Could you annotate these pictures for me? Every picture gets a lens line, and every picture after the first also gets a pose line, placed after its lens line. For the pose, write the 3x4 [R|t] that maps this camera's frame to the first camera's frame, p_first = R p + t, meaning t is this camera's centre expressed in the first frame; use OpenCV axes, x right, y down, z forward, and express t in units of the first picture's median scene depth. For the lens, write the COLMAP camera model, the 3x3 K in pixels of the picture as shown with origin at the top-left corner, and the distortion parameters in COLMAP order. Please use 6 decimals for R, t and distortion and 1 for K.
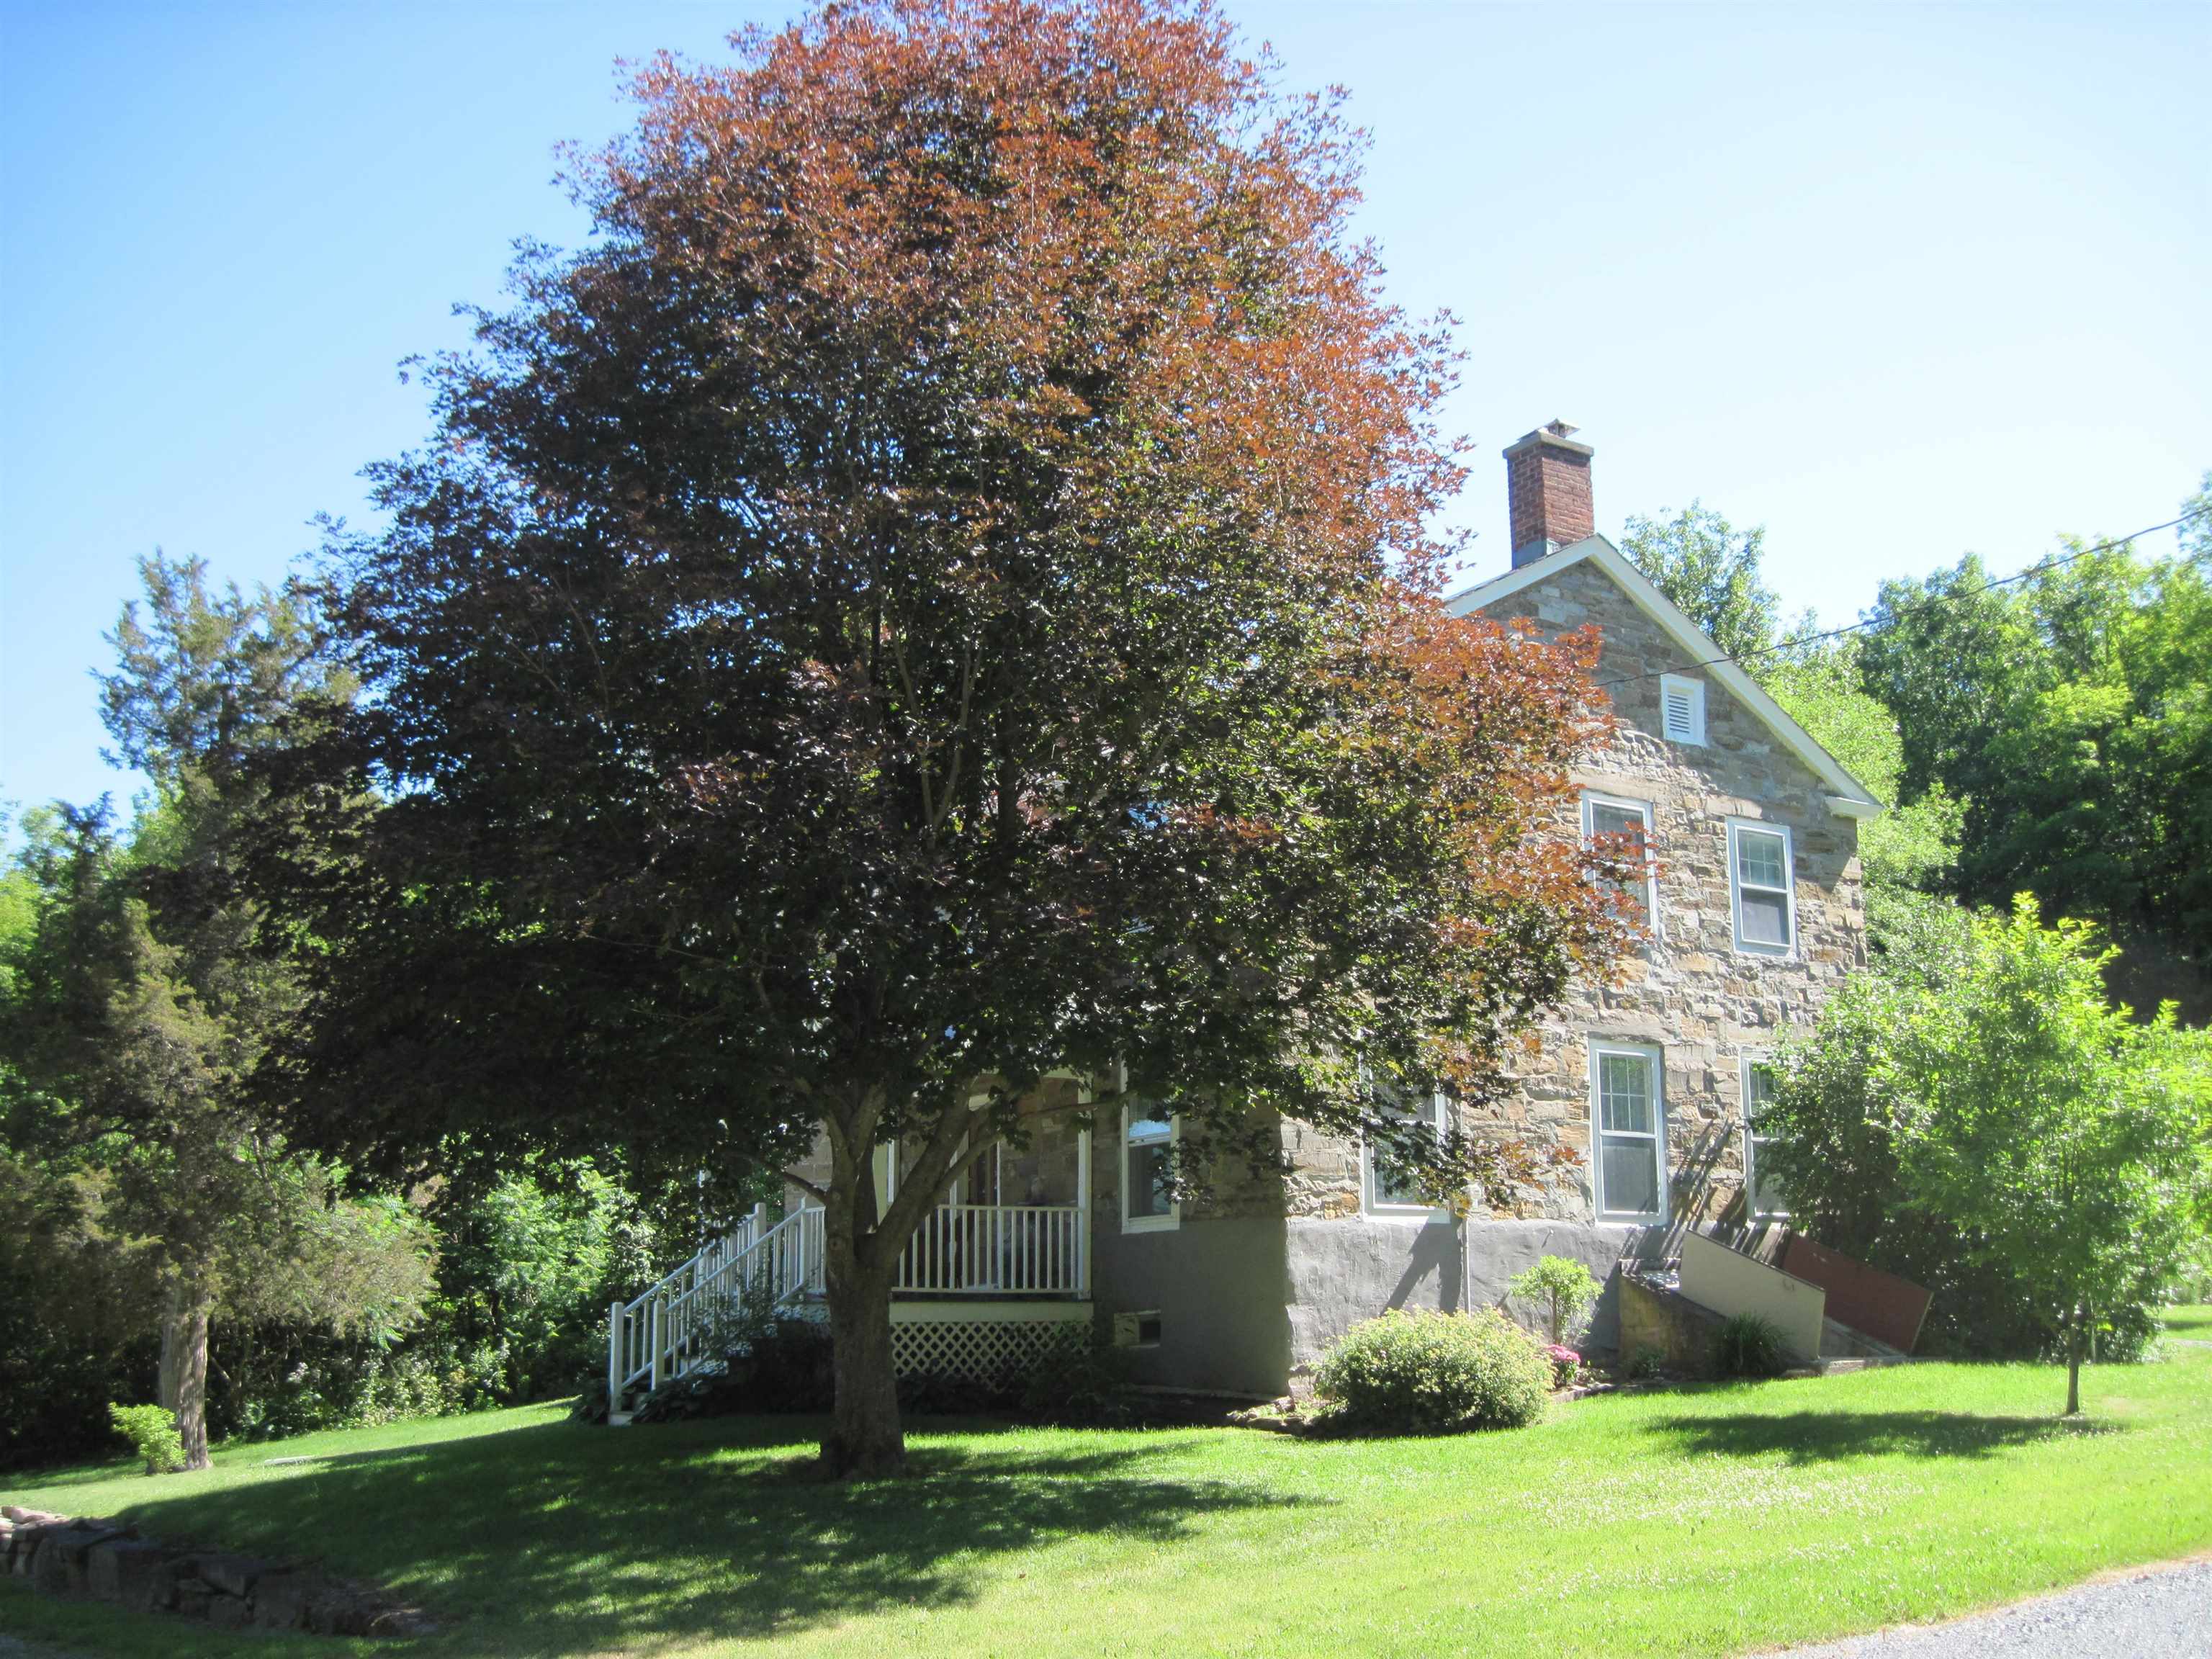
lens RADIAL K [[2394.6, 0, 1103.9], [0, 2394.6, 825.7], [0, 0, 1]] dist [-0.071775, 0.000000]
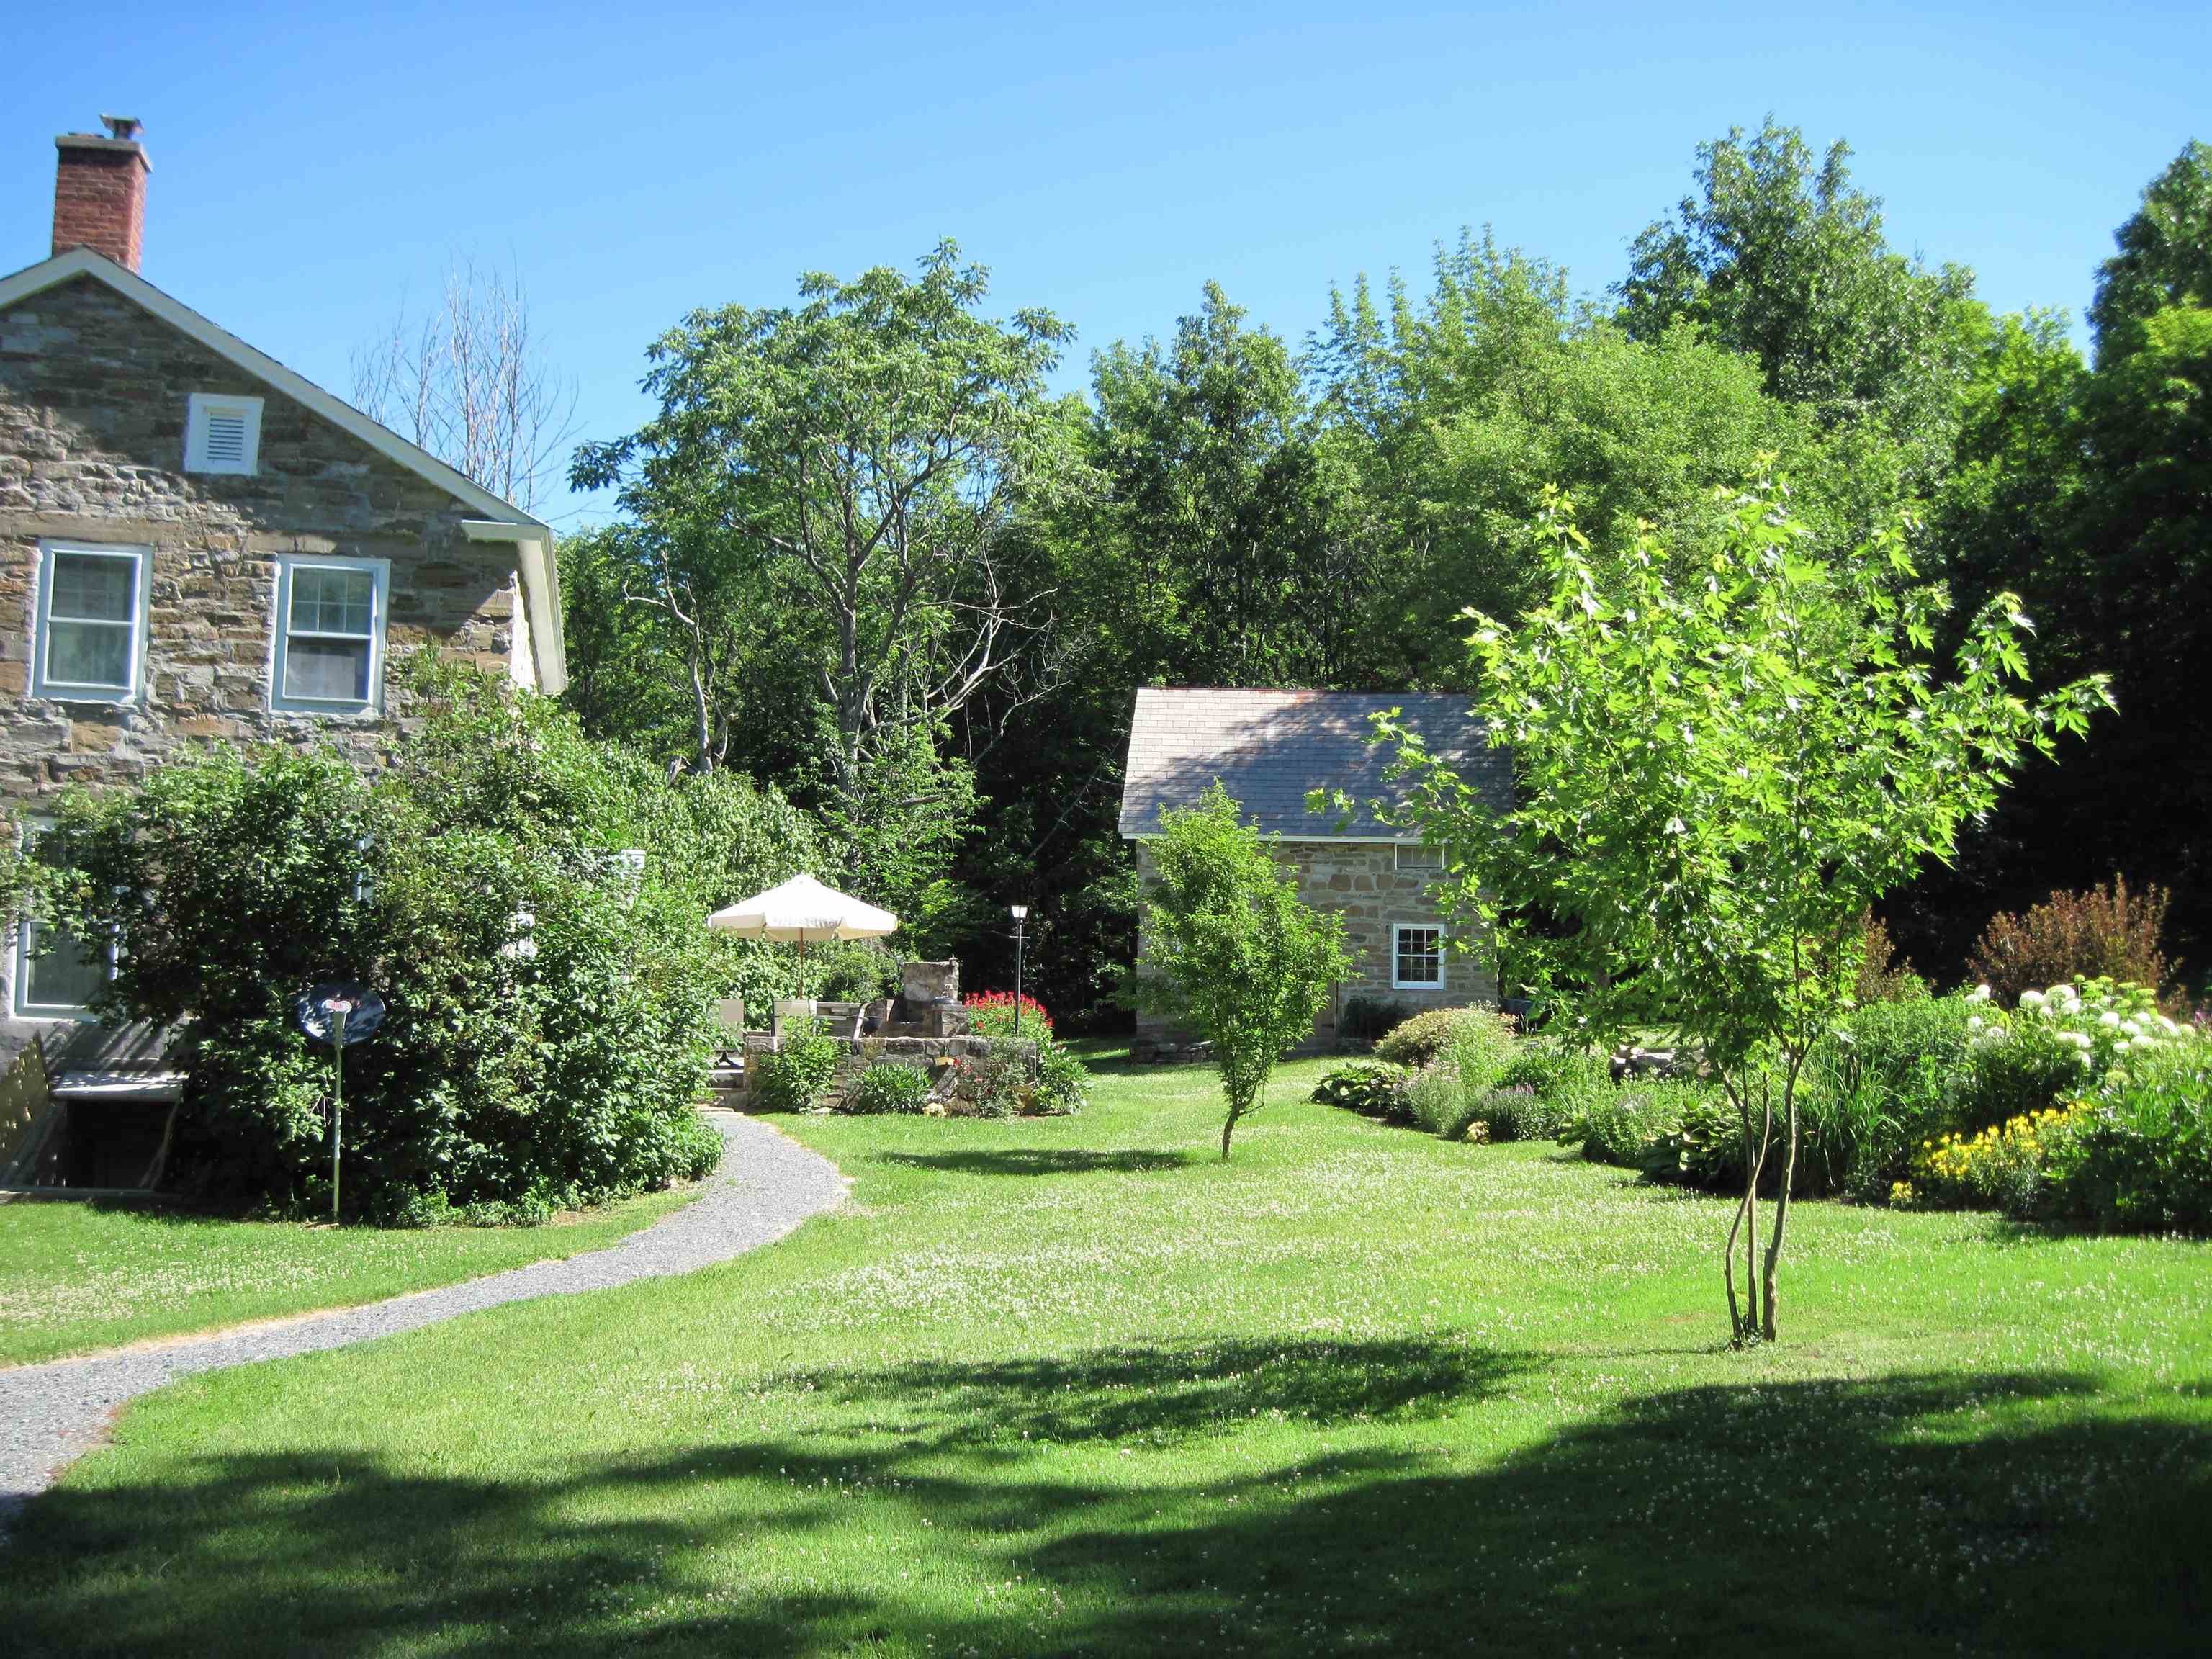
lens RADIAL K [[2394.6, 0, 1105.0], [0, 2394.6, 834.4], [0, 0, 1]] dist [-0.071775, 0.000000]
pose [[0.899653, -0.003896, -0.436588, 0.914582], [0.055059, 0.992990, 0.104595, 0.023743], [0.433120, -0.118137, 0.893561, 0.353744]]
